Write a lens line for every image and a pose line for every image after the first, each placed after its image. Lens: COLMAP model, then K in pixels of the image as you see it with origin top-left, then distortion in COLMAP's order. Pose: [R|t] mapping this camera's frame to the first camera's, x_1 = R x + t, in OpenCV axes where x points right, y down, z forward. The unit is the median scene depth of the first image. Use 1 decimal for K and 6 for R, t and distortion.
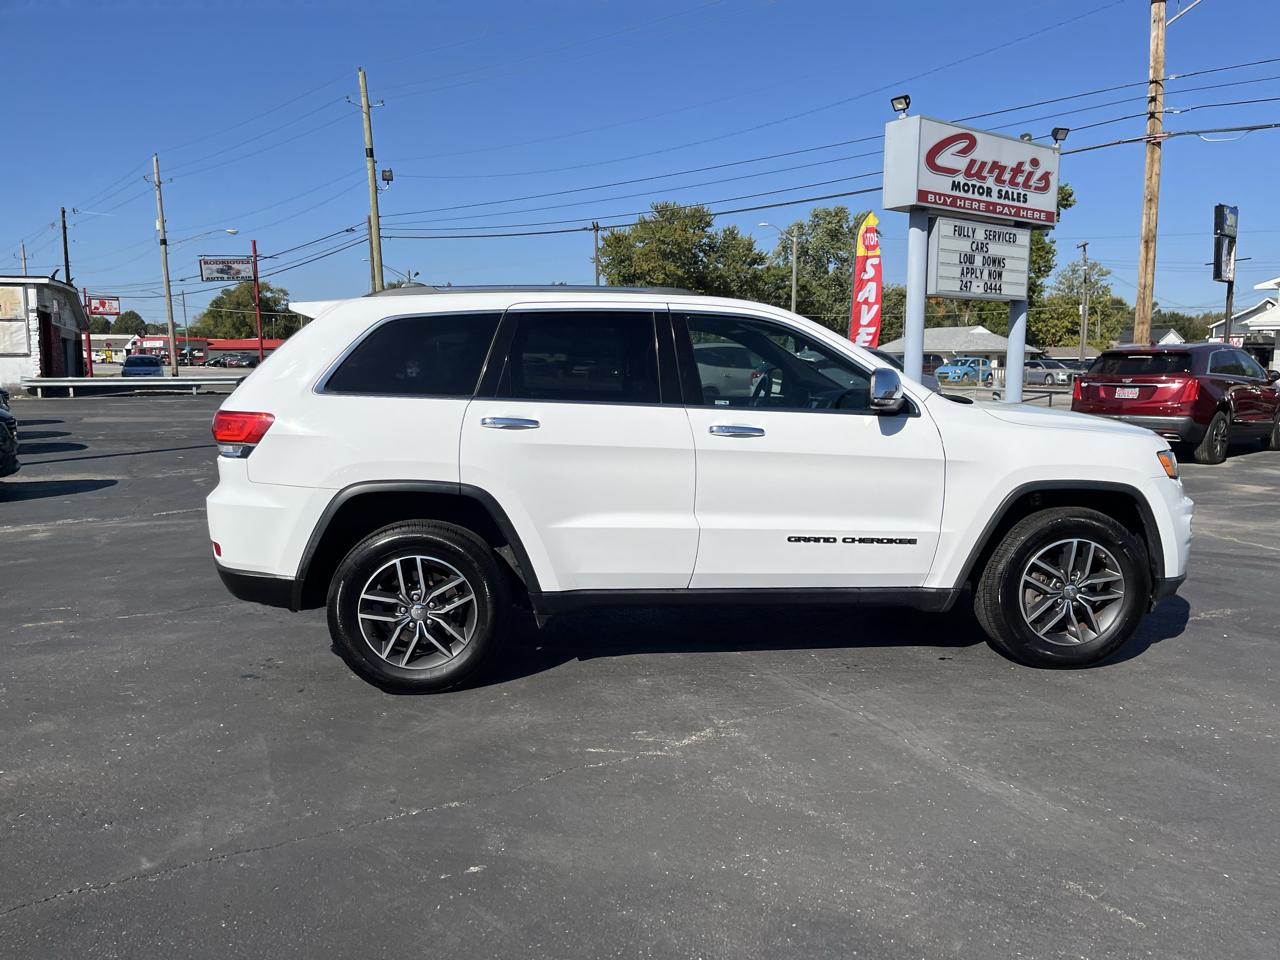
lens RADIAL K [[969.9, 0, 652.4], [0, 969.9, 485.3], [0, 0, 1]] dist [0.065626, -0.085657]
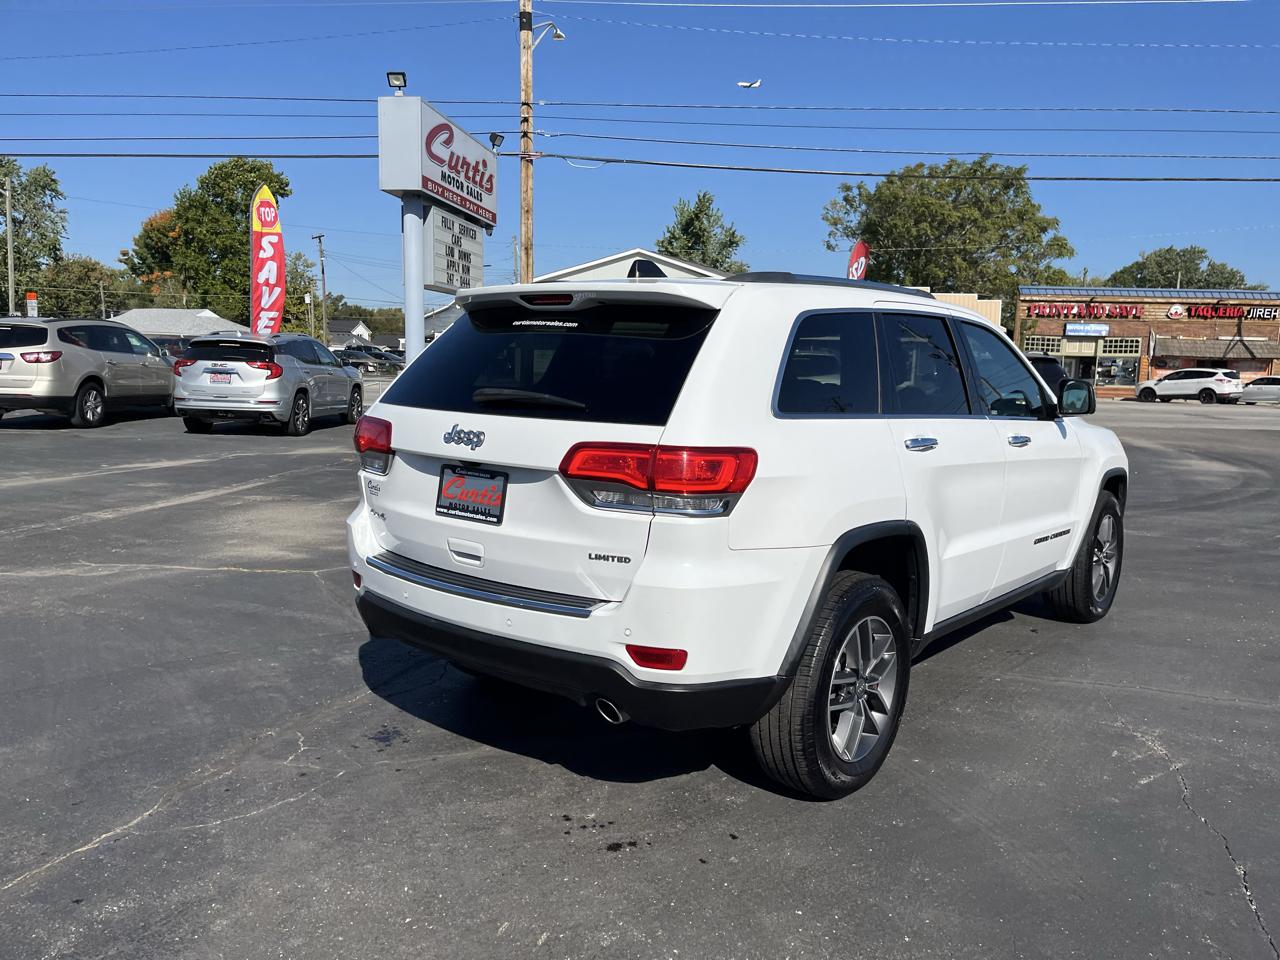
lens RADIAL K [[969.9, 0, 655.4], [0, 969.9, 484.6], [0, 0, 1]] dist [0.065626, -0.085657]
pose [[0.704923, -0.077005, 0.705092, -0.266439], [0.067719, 0.996855, 0.041166, -0.023179], [-0.706044, 0.018729, 0.707920, 0.162923]]
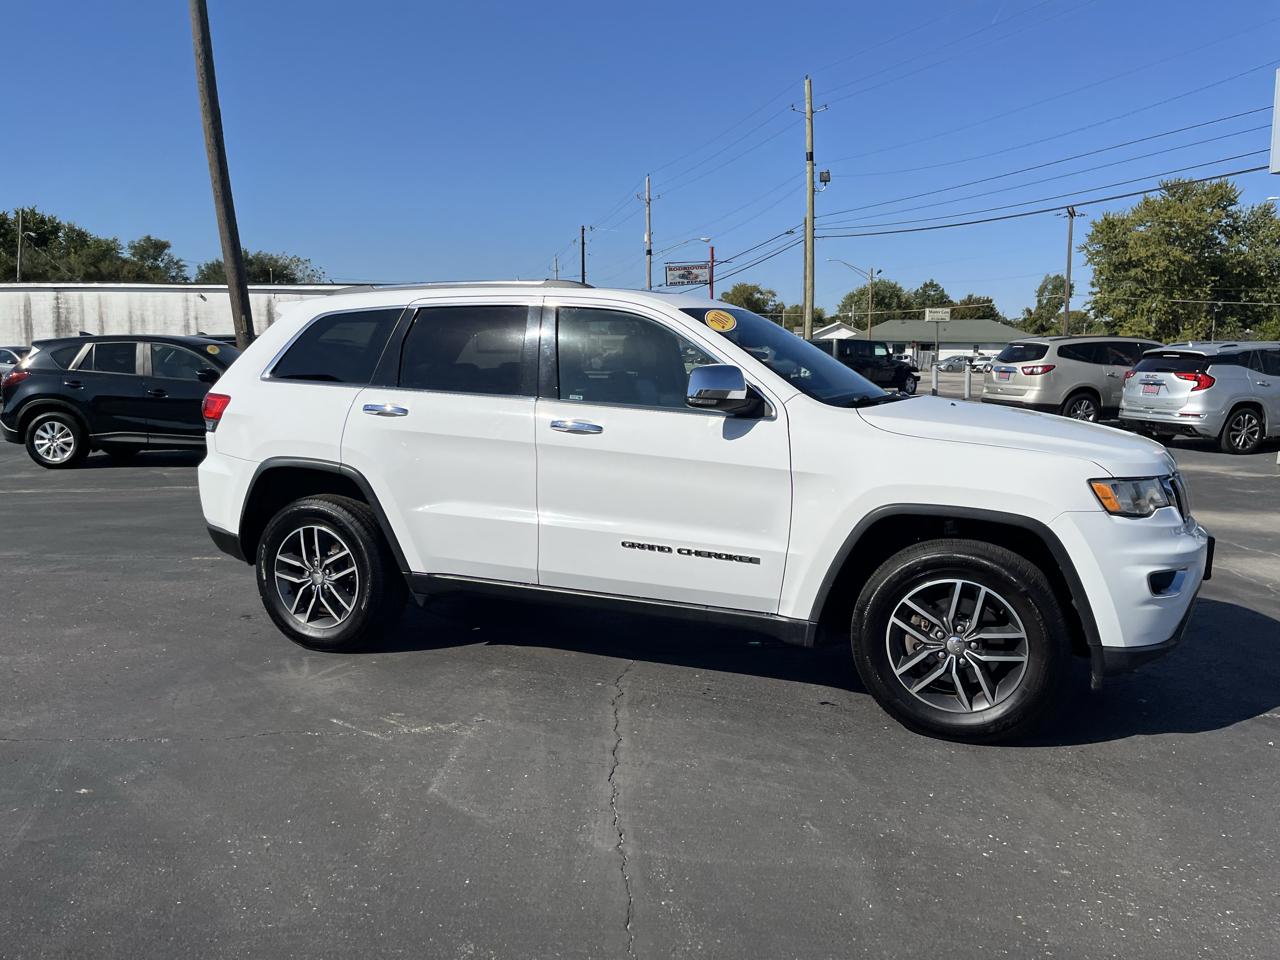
lens RADIAL K [[969.3, 0, 651.9], [0, 969.3, 472.1], [0, 0, 1]] dist [0.060934, -0.070470]
pose [[0.884056, 0.062834, -0.463138, 0.179033], [-0.067701, 0.997687, 0.006126, -0.006571], [0.462452, 0.025939, 0.886265, 0.053978]]
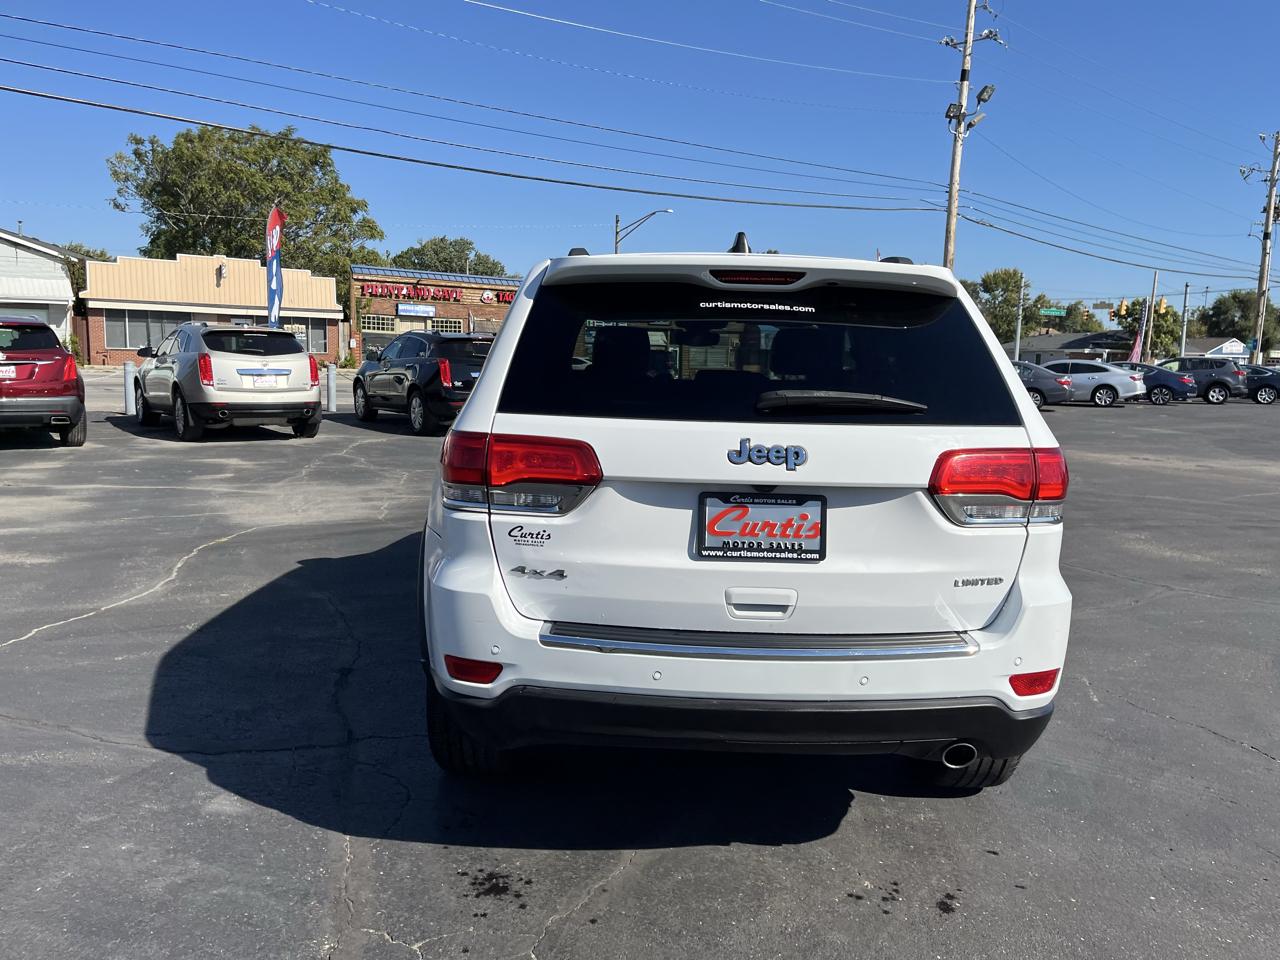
lens RADIAL K [[969.9, 0, 652.9], [0, 969.9, 475.7], [0, 0, 1]] dist [0.065626, -0.085657]
pose [[0.089061, -0.124544, 0.988209, -0.308411], [0.100340, 0.988226, 0.115503, -0.044923], [-0.990959, 0.088870, 0.100509, 0.346593]]
